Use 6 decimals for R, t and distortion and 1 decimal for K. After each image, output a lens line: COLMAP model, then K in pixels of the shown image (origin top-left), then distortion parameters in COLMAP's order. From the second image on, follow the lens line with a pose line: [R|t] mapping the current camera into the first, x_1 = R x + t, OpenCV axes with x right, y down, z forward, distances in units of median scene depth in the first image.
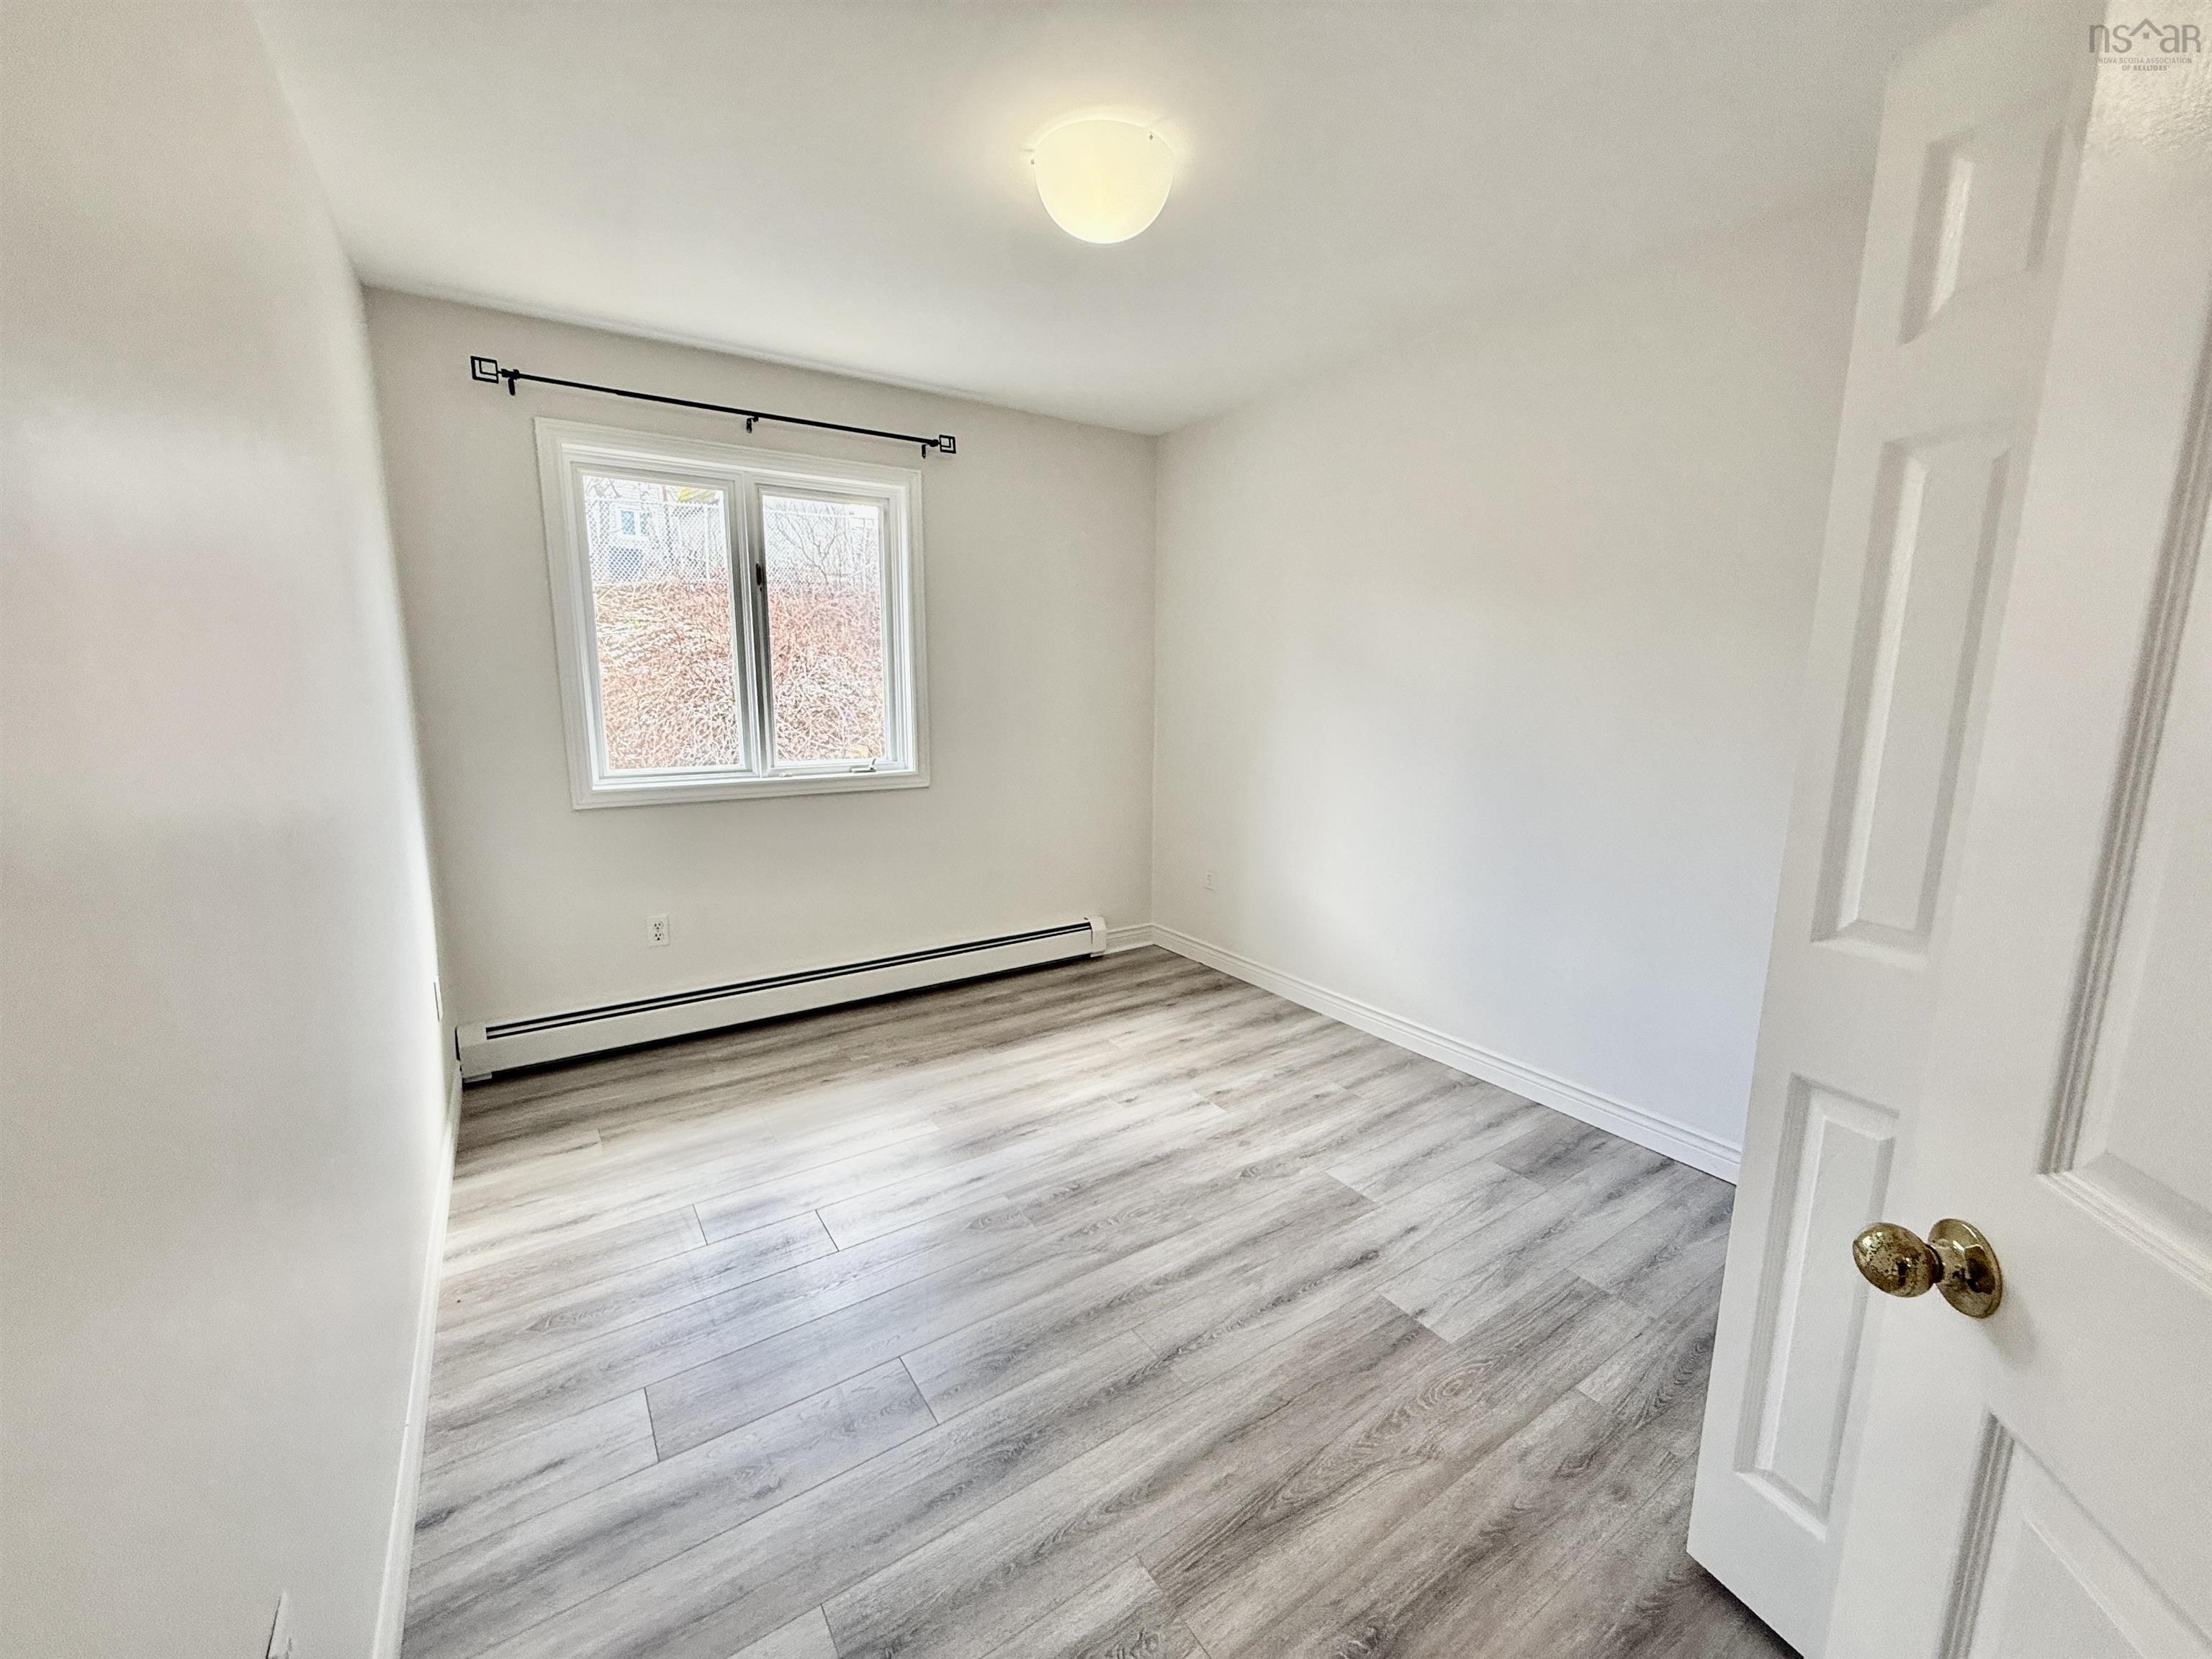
lens RADIAL K [[882.1, 0, 1104.6], [0, 882.1, 825.7], [0, 0, 1]] dist [0.002517, -0.000150]
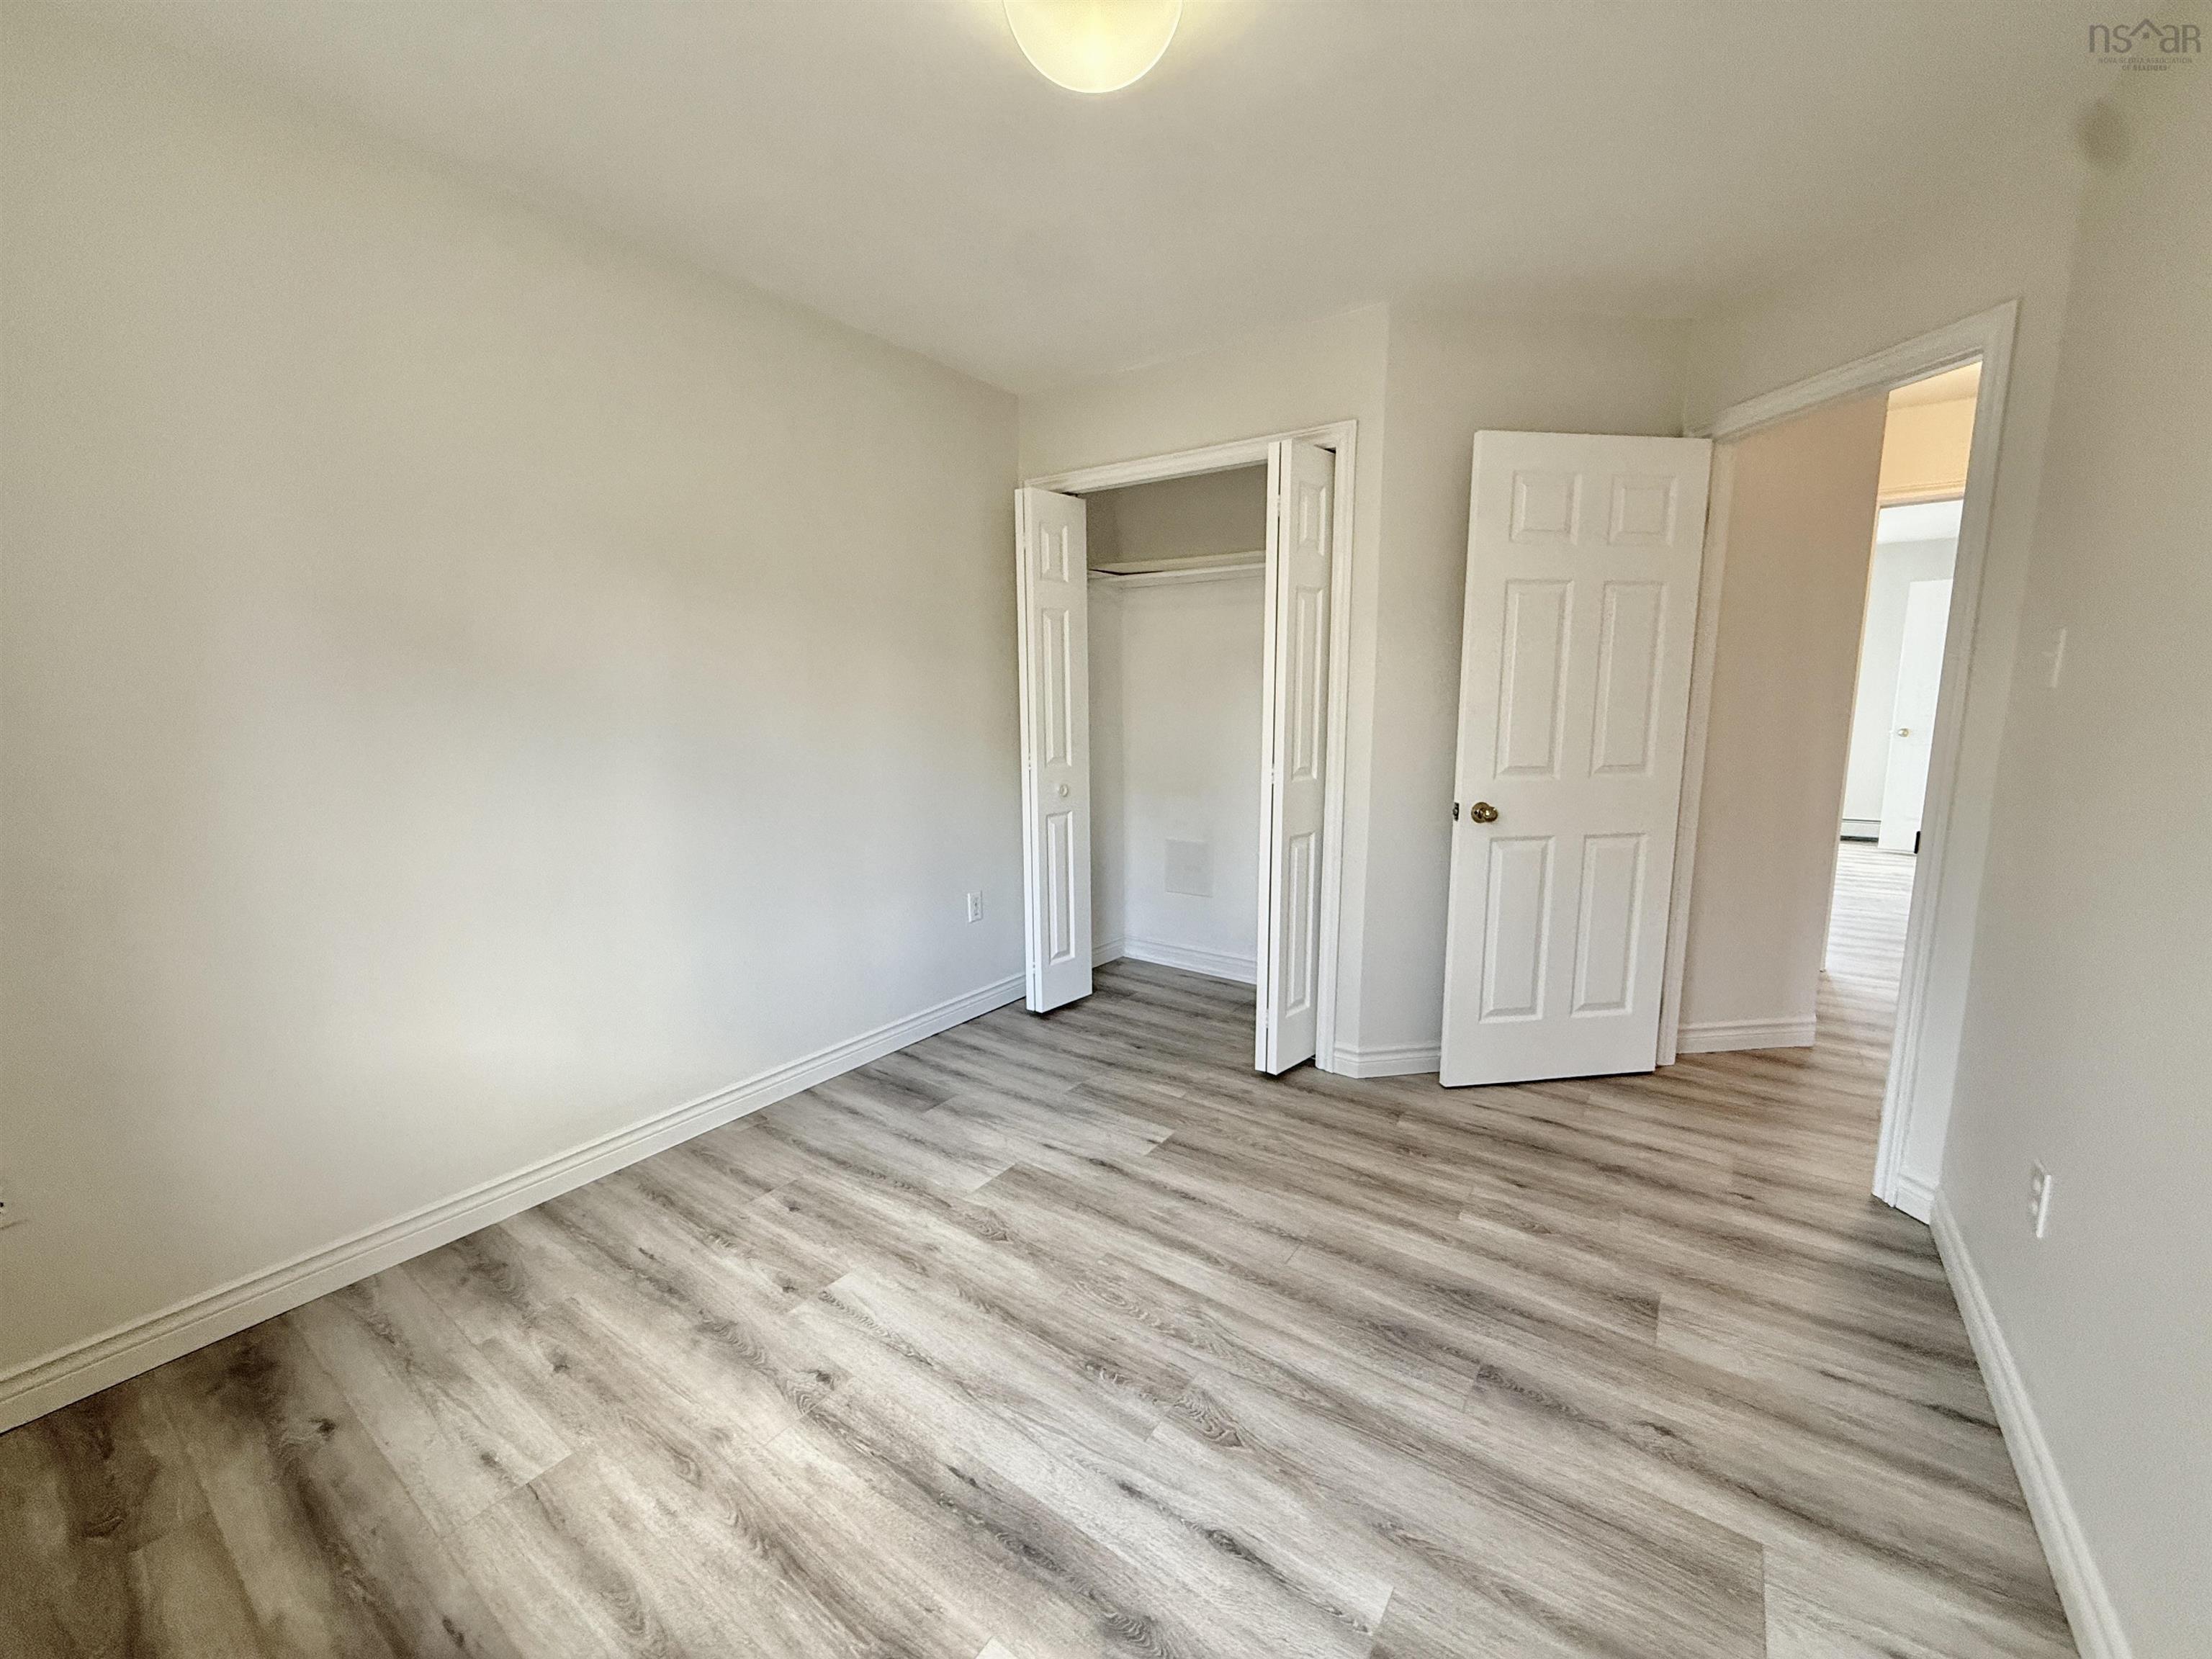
lens RADIAL K [[882.1, 0, 1114.7], [0, 882.1, 828.1], [0, 0, 1]] dist [0.002517, -0.000150]
pose [[-0.366802, -0.137076, 0.920145, -0.599737], [0.157694, 0.965610, 0.206711, -0.147930], [-0.916836, 0.220924, -0.332572, 1.058369]]
